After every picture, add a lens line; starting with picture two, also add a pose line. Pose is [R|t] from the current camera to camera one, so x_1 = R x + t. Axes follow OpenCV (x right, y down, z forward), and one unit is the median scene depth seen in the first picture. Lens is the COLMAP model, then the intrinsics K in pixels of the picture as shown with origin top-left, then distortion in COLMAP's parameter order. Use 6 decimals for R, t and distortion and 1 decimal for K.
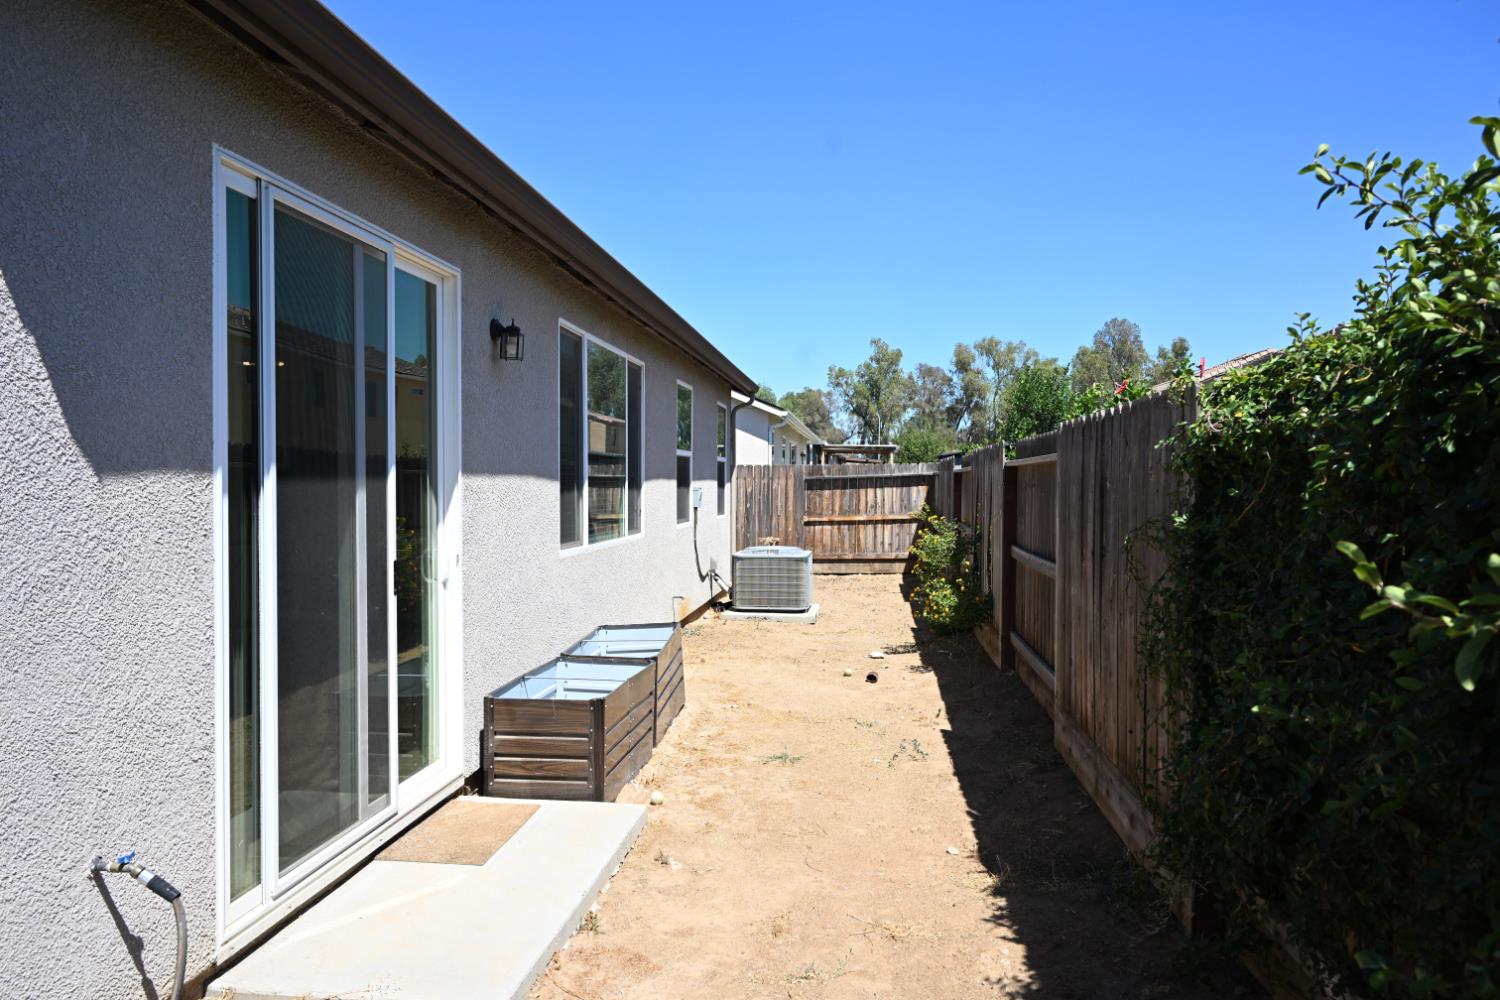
lens RADIAL K [[1010.4, 0, 749.9], [0, 1010.4, 498.3], [0, 0, 1]] dist [0.005746, 0.005799]
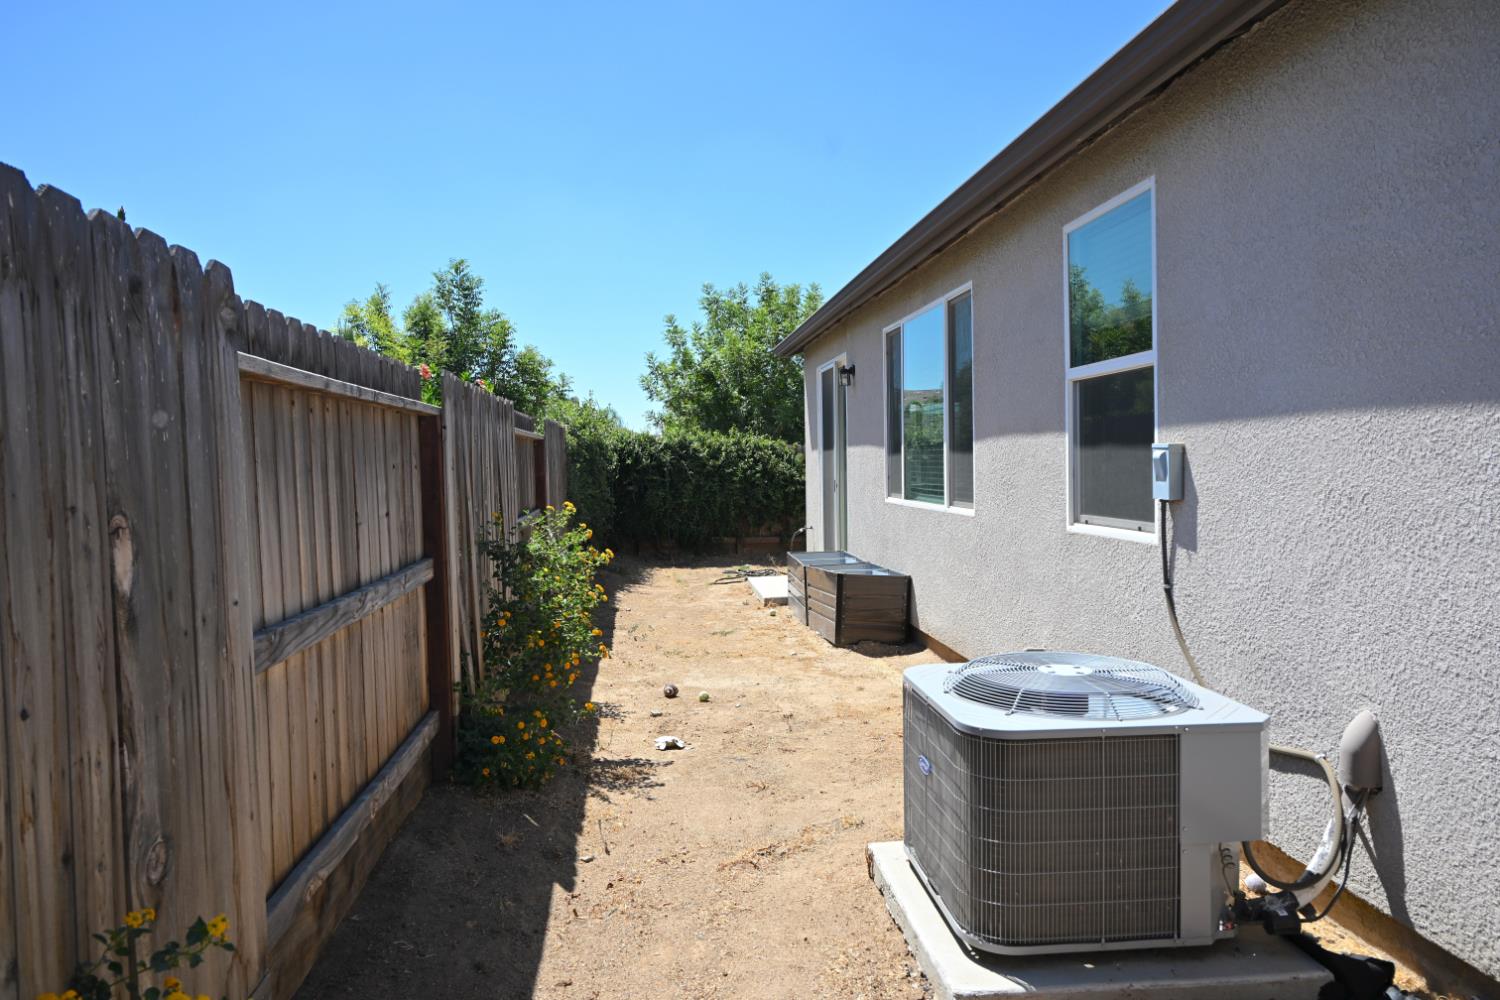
lens RADIAL K [[1010.4, 0, 749.3], [0, 1010.4, 503.5], [0, 0, 1]] dist [0.005746, 0.005799]
pose [[-0.976758, 0.029126, -0.212355, 0.264236], [0.017850, 0.998336, 0.054829, -0.017093], [0.213599, 0.049764, -0.975653, 1.997021]]
